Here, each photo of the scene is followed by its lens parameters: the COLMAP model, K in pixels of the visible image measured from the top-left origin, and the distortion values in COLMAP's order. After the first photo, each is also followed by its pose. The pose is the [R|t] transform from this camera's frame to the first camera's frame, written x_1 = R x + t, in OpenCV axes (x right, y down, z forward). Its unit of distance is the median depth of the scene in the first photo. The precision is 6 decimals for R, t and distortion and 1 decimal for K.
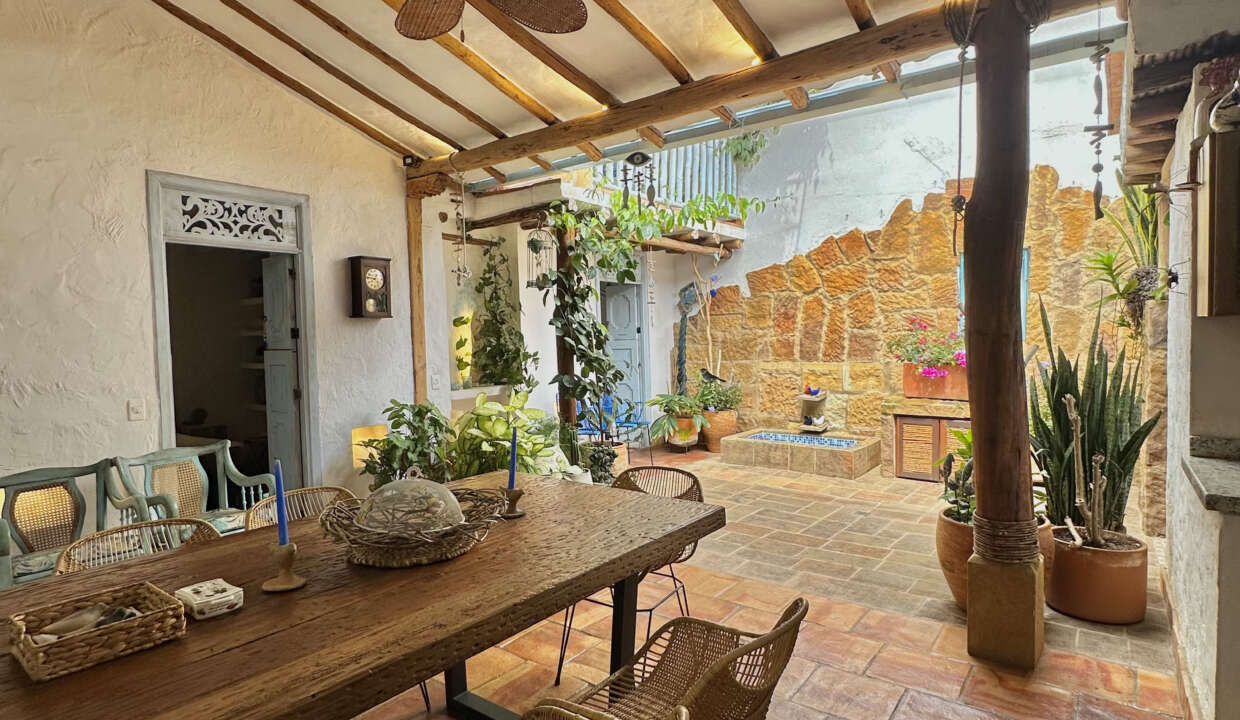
lens RADIAL K [[662.6, 0, 619.1], [0, 662.6, 364.8], [0, 0, 1]] dist [-0.005652, 0.003848]
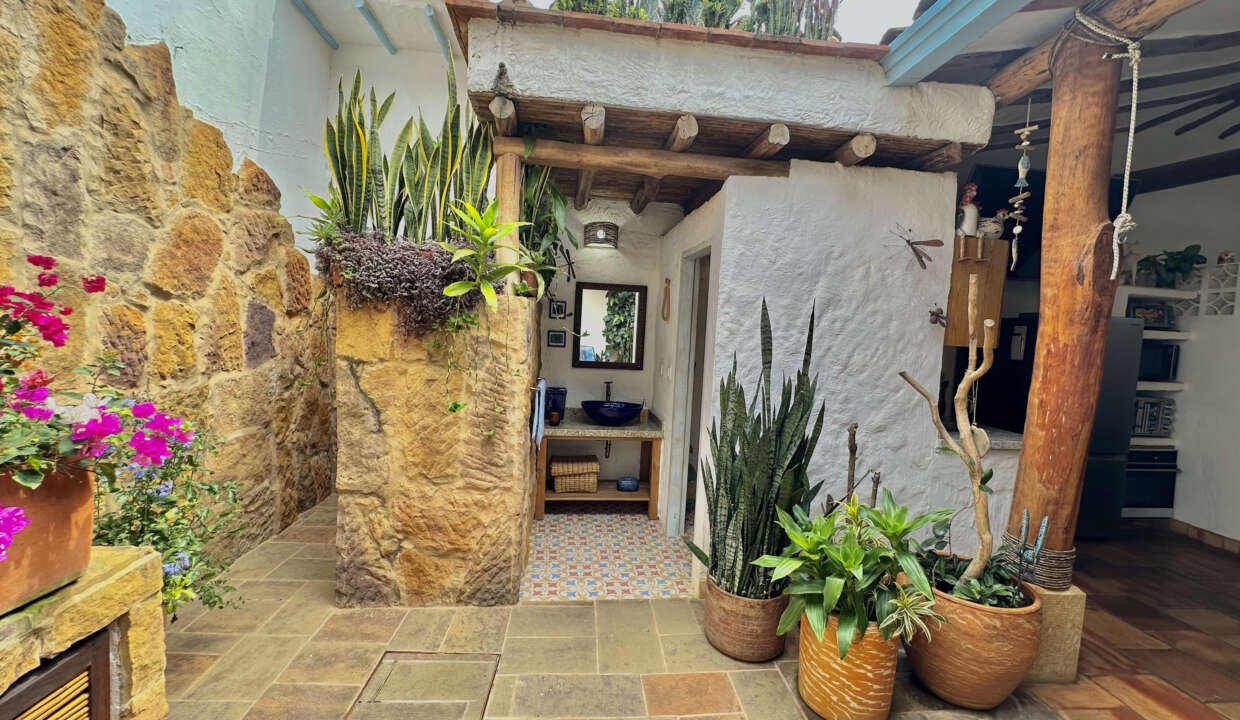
lens RADIAL K [[496.8, 0, 620.4], [0, 496.8, 360.7], [0, 0, 1]] dist [-0.005464, 0.001138]
pose [[-0.684394, -0.065840, 0.726133, 0.260445], [-0.004132, 0.996249, 0.086437, -0.061019], [-0.729100, 0.056156, -0.682099, 1.068816]]
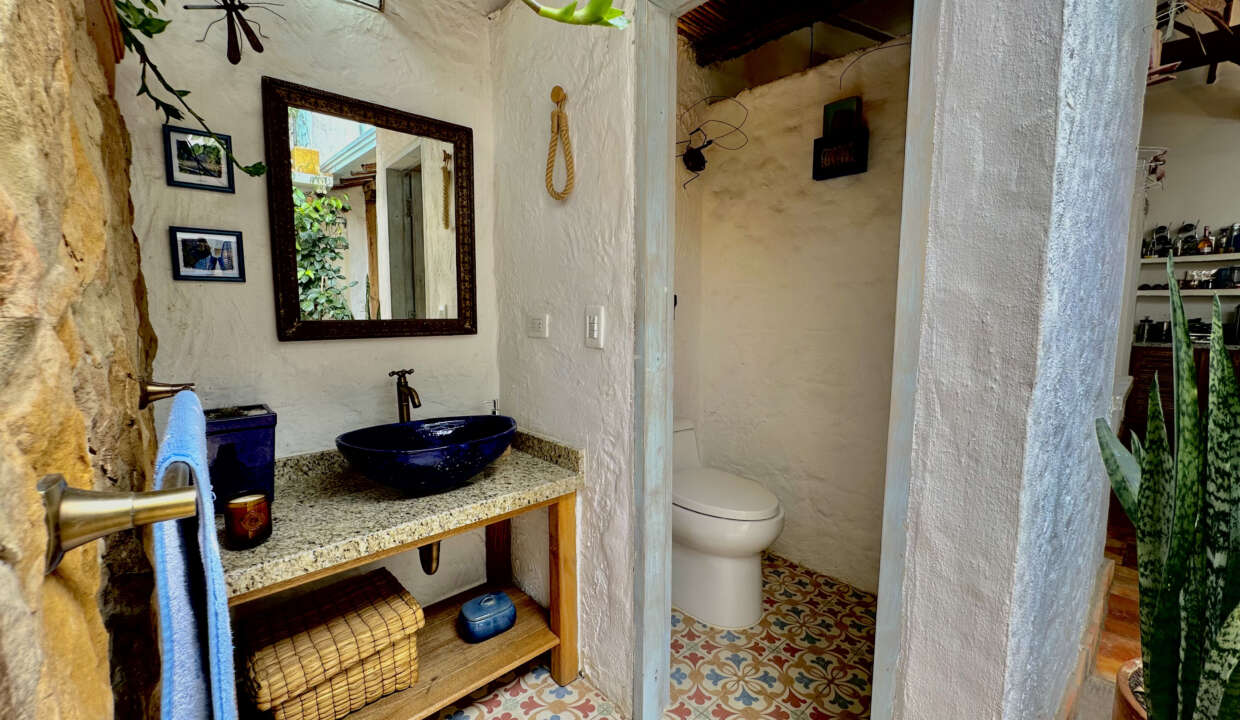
lens RADIAL K [[496.8, 0, 619.2], [0, 496.8, 363.3], [0, 0, 1]] dist [-0.005464, 0.001138]
pose [[-0.978764, -0.007891, 0.204838, 0.636609], [0.022501, 0.989085, 0.145615, -0.006393], [-0.203752, 0.147132, -0.967904, 0.818987]]
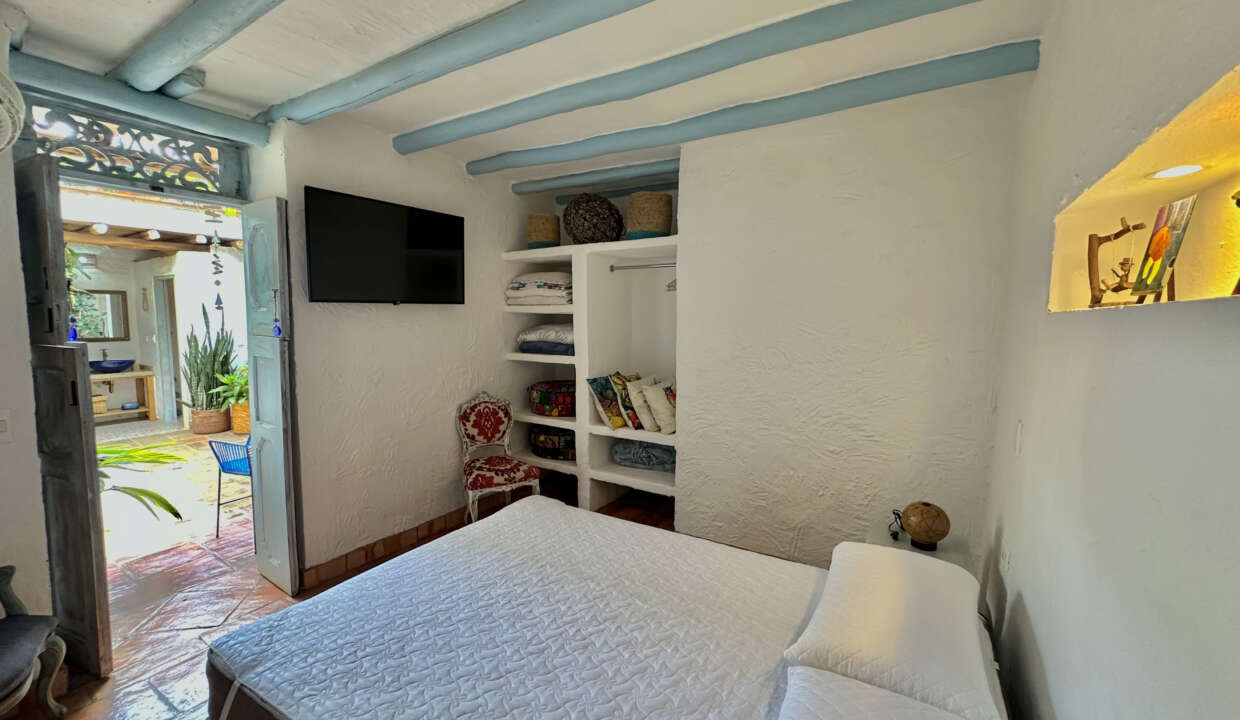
lens RADIAL K [[496.8, 0, 621.6], [0, 496.8, 359.7], [0, 0, 1]] dist [-0.005464, 0.001138]
pose [[-0.996133, 0.022844, -0.084831, -0.376189], [0.011538, 0.991256, 0.131449, -0.086712], [0.087092, 0.129962, -0.987687, 1.917403]]
